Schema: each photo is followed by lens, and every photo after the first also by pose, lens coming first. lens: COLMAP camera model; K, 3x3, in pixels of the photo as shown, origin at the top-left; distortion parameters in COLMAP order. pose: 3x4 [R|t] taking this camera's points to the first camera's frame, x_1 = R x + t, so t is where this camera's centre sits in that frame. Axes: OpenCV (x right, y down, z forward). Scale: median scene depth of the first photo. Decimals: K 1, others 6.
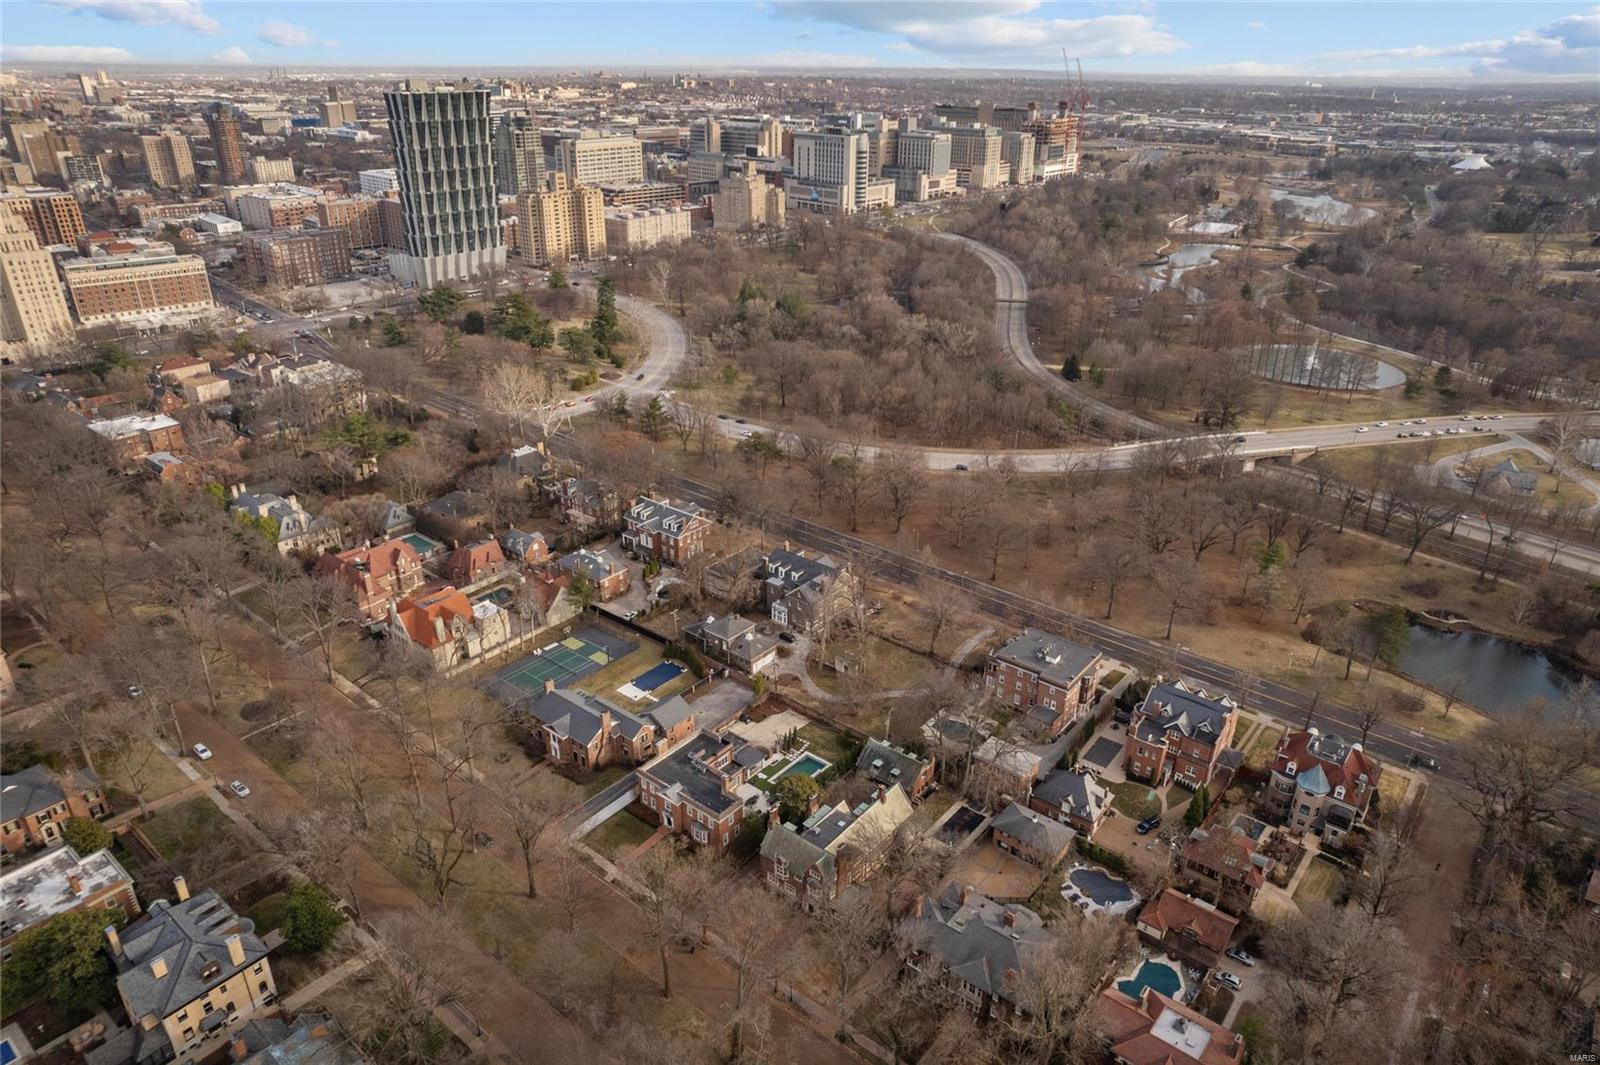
lens RADIAL K [[1021.3, 0, 803.4], [0, 1021.3, 534.0], [0, 0, 1]] dist [-0.079632, 0.072425]
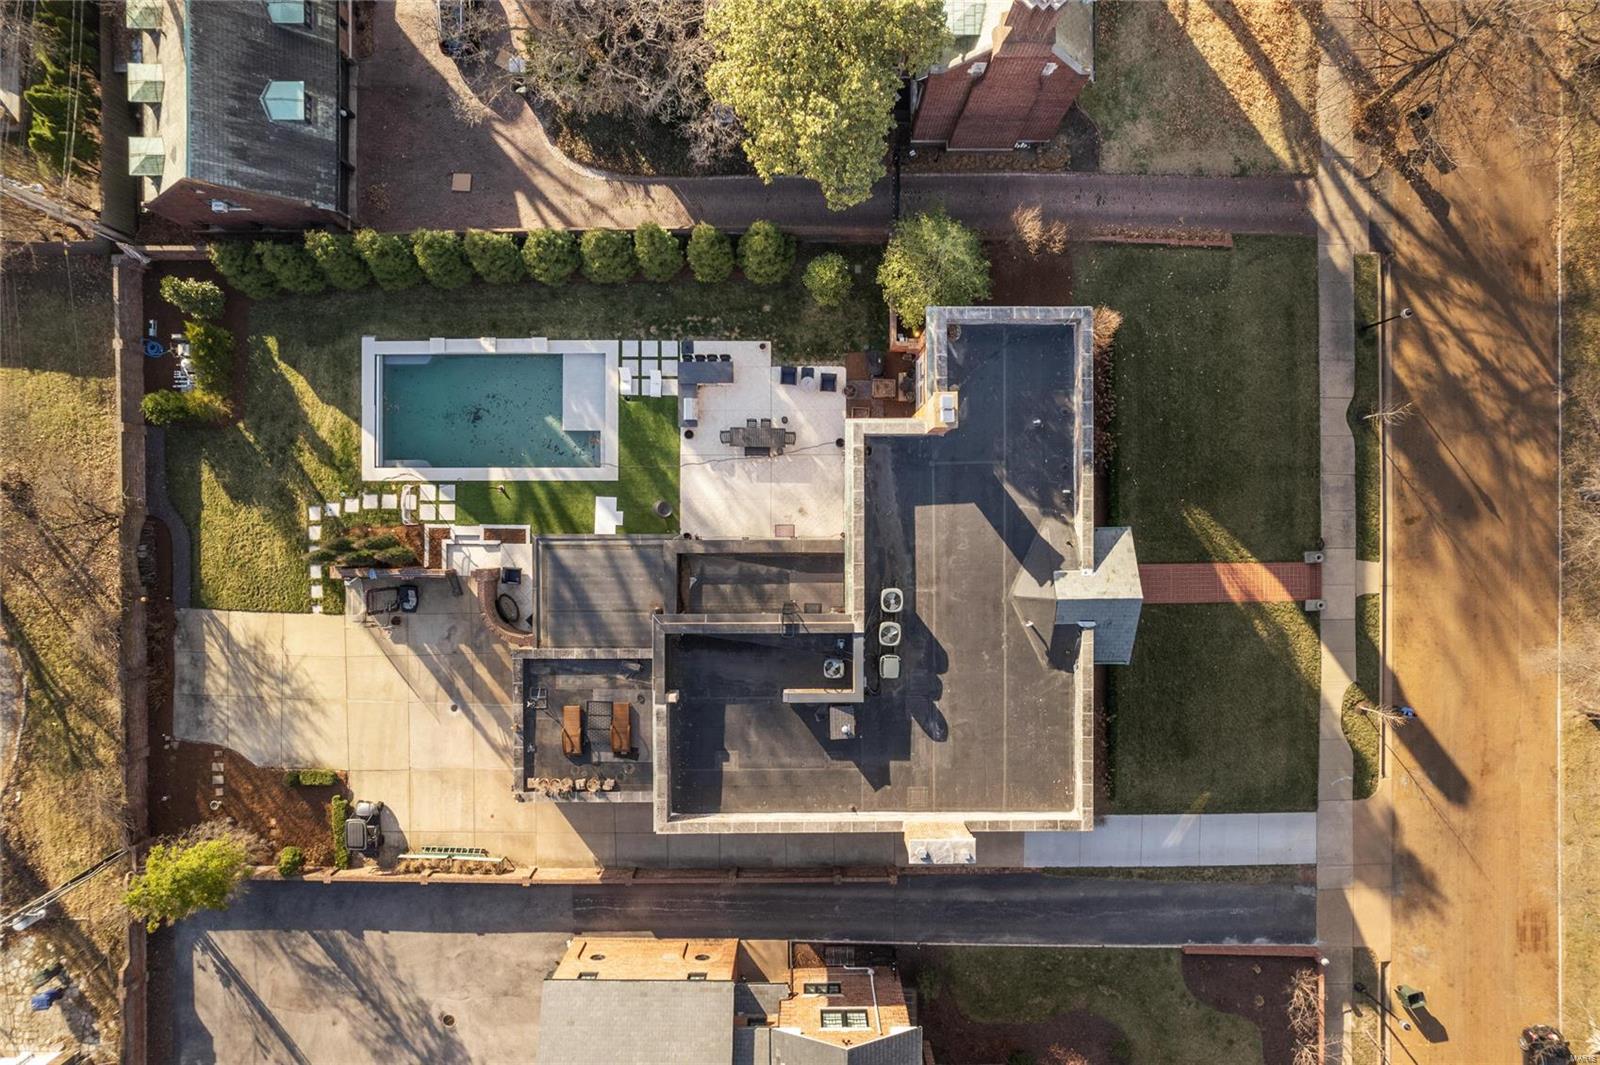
lens RADIAL K [[1021.3, 0, 803.4], [0, 1021.3, 534.0], [0, 0, 1]] dist [-0.079632, 0.072425]
pose [[-0.631266, -0.775201, -0.023817, -0.027397], [0.321420, -0.289442, 0.901616, 0.014112], [-0.705827, 0.561505, 0.431880, 0.354491]]
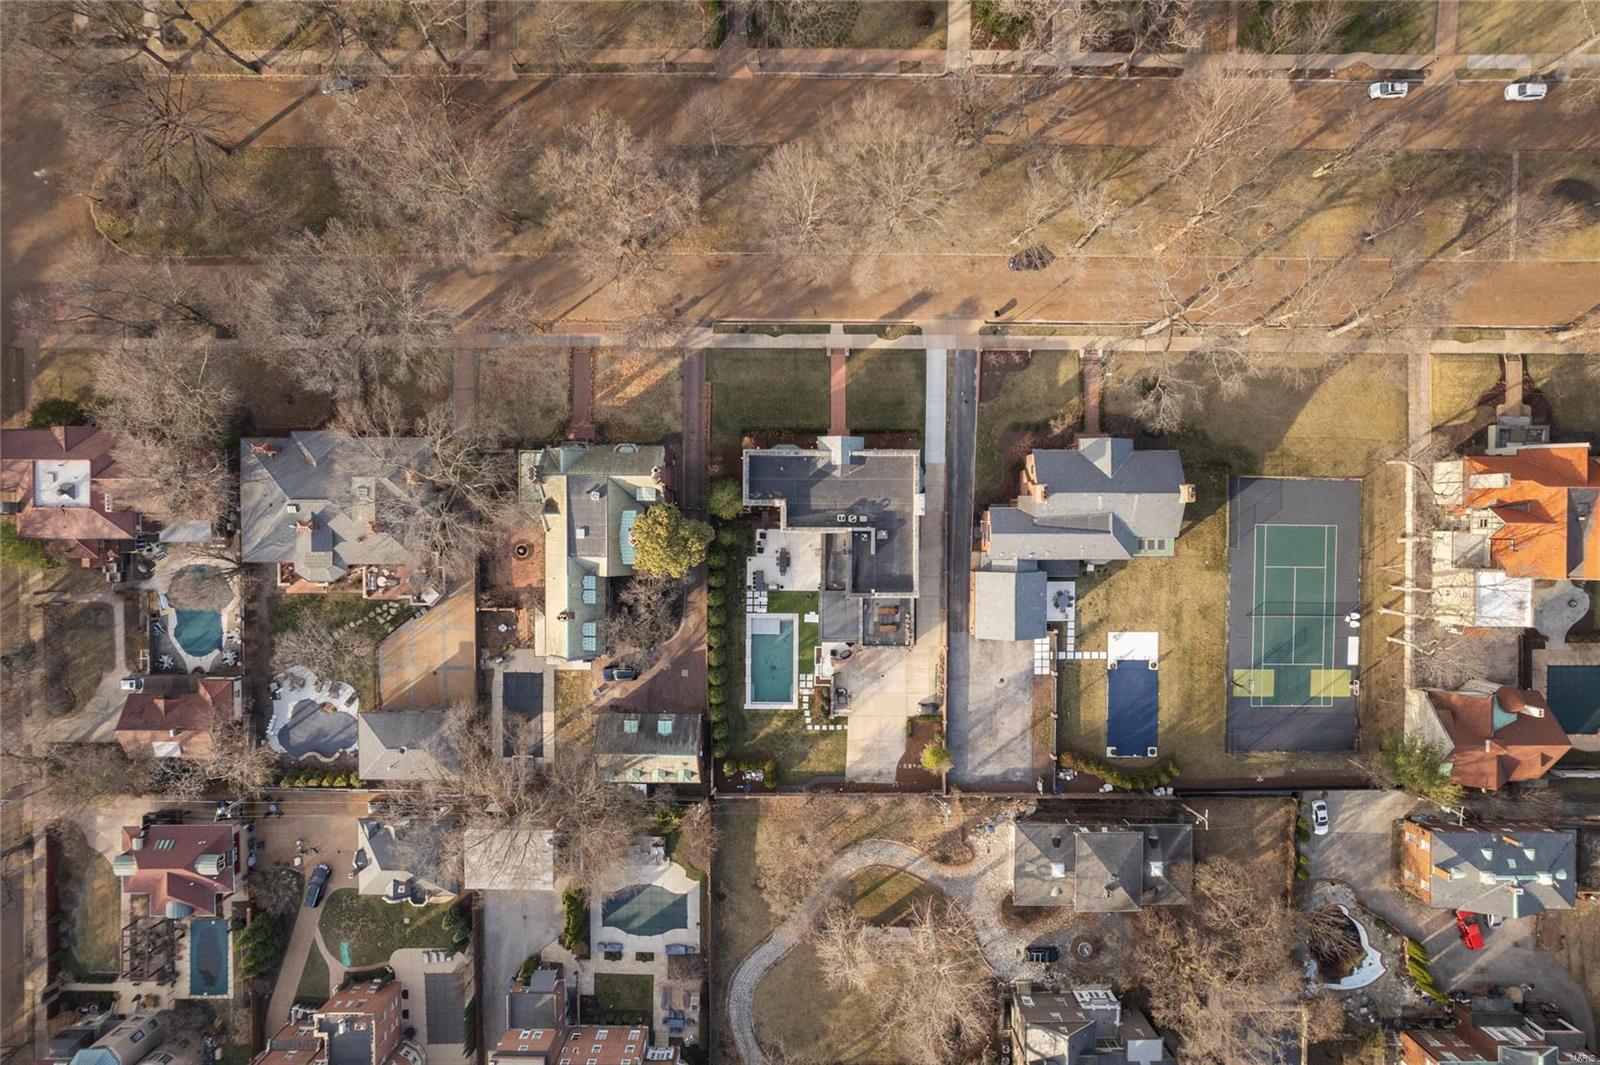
lens RADIAL K [[1021.3, 0, 803.4], [0, 1021.3, 534.0], [0, 0, 1]] dist [-0.079632, 0.072425]
pose [[-0.779972, 0.625793, -0.005246, -0.027016], [-0.278942, -0.340136, 0.898053, -0.134321], [0.560211, 0.701919, 0.439856, 0.275445]]
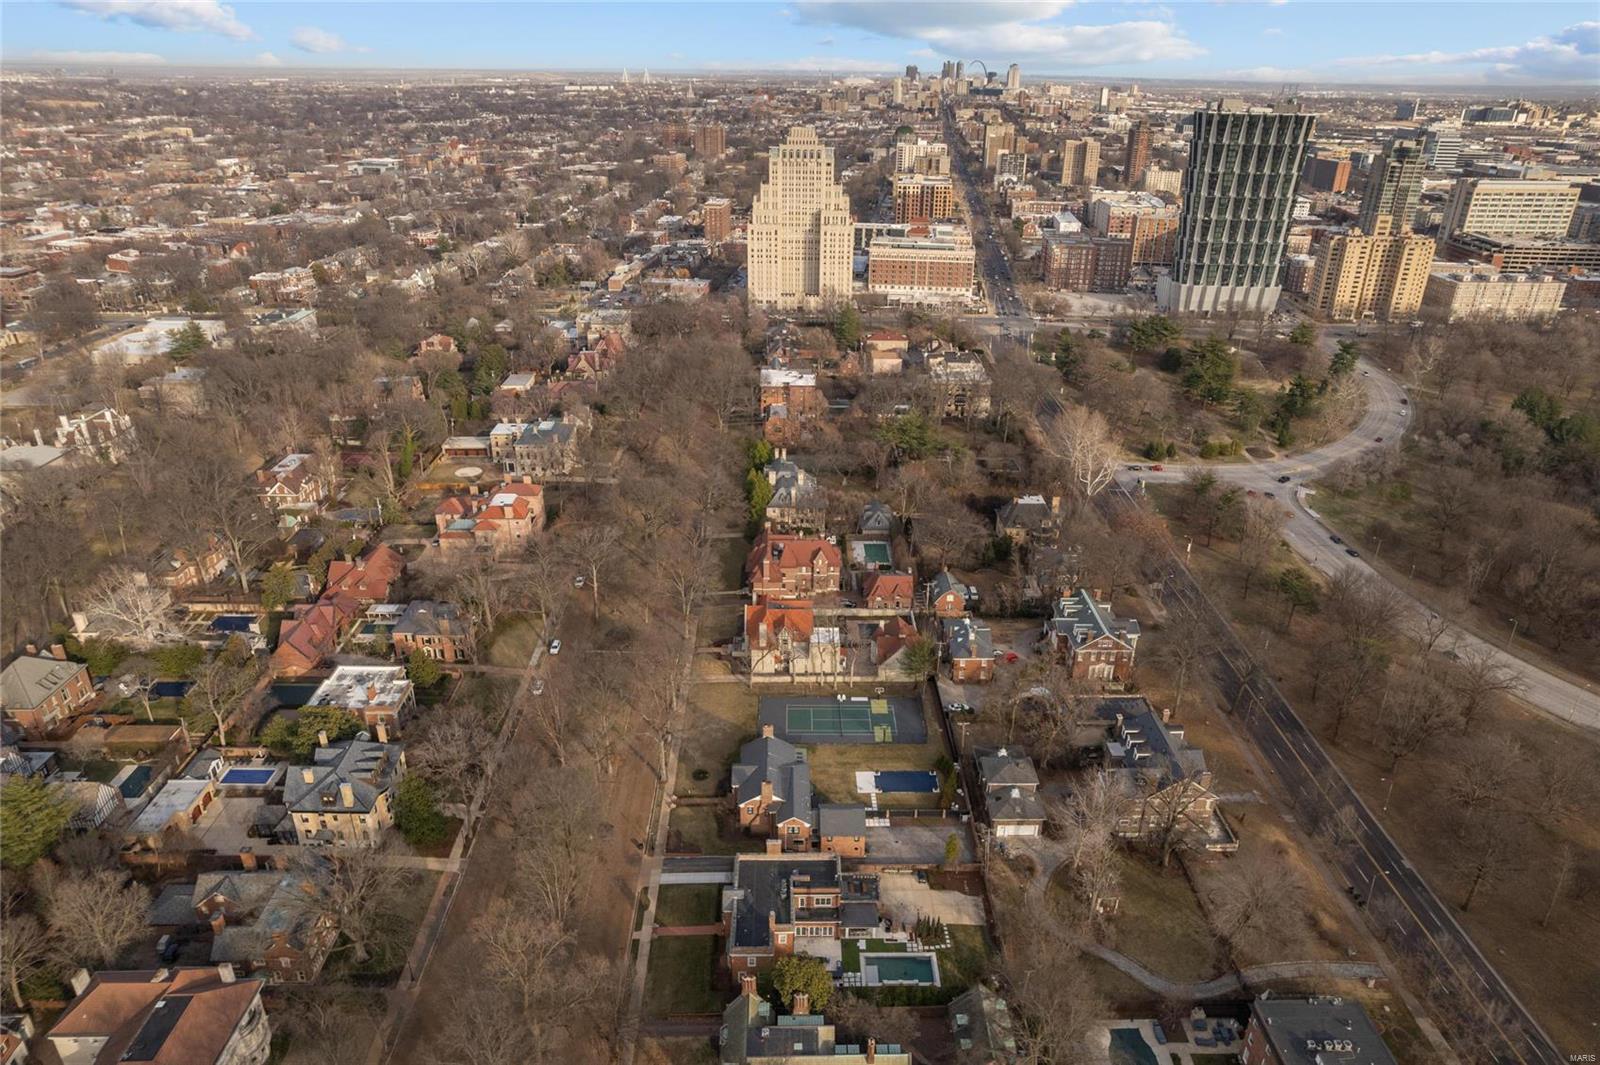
lens RADIAL K [[1021.3, 0, 803.4], [0, 1021.3, 534.0], [0, 0, 1]] dist [-0.079632, 0.072425]
pose [[0.642115, 0.323112, -0.695188, 0.160961], [-0.332831, 0.934412, 0.126878, -0.066826], [0.690588, 0.149910, 0.707541, 0.137079]]
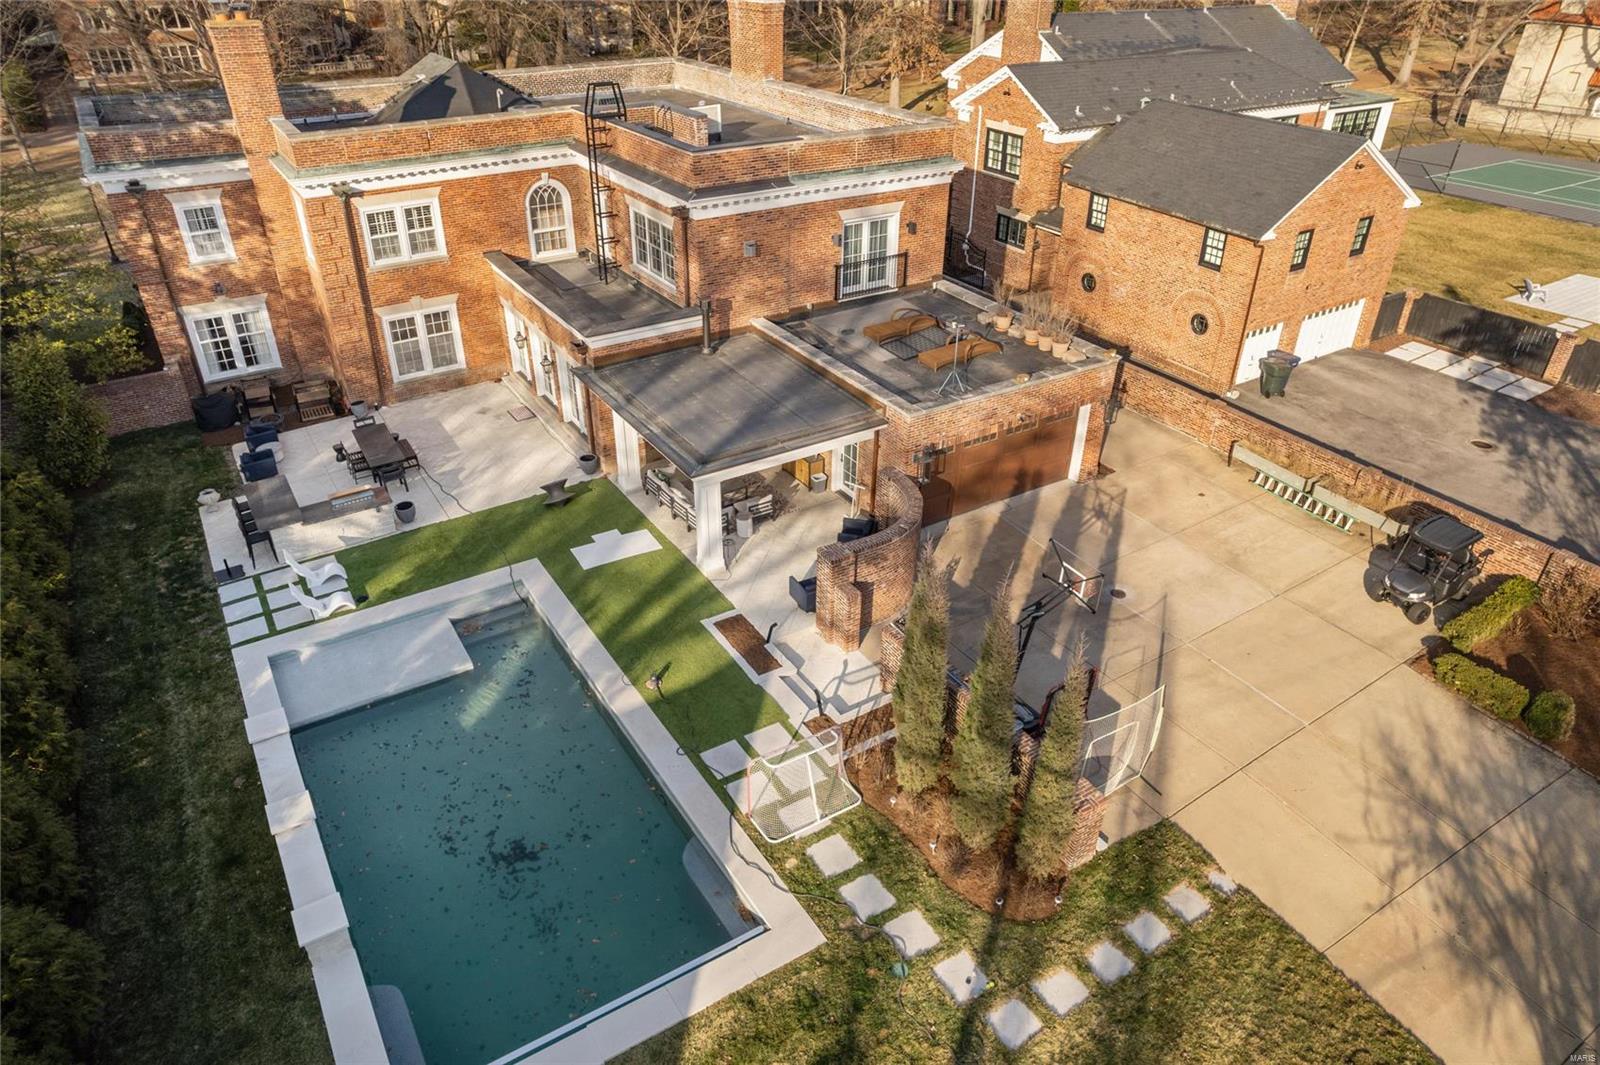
lens RADIAL K [[1021.3, 0, 803.4], [0, 1021.3, 534.0], [0, 0, 1]] dist [-0.079632, 0.072425]
pose [[-0.307800, 0.504057, -0.806961, 0.020451], [-0.411297, 0.694307, 0.590570, 0.063863], [0.857959, 0.513678, -0.006391, 0.417583]]
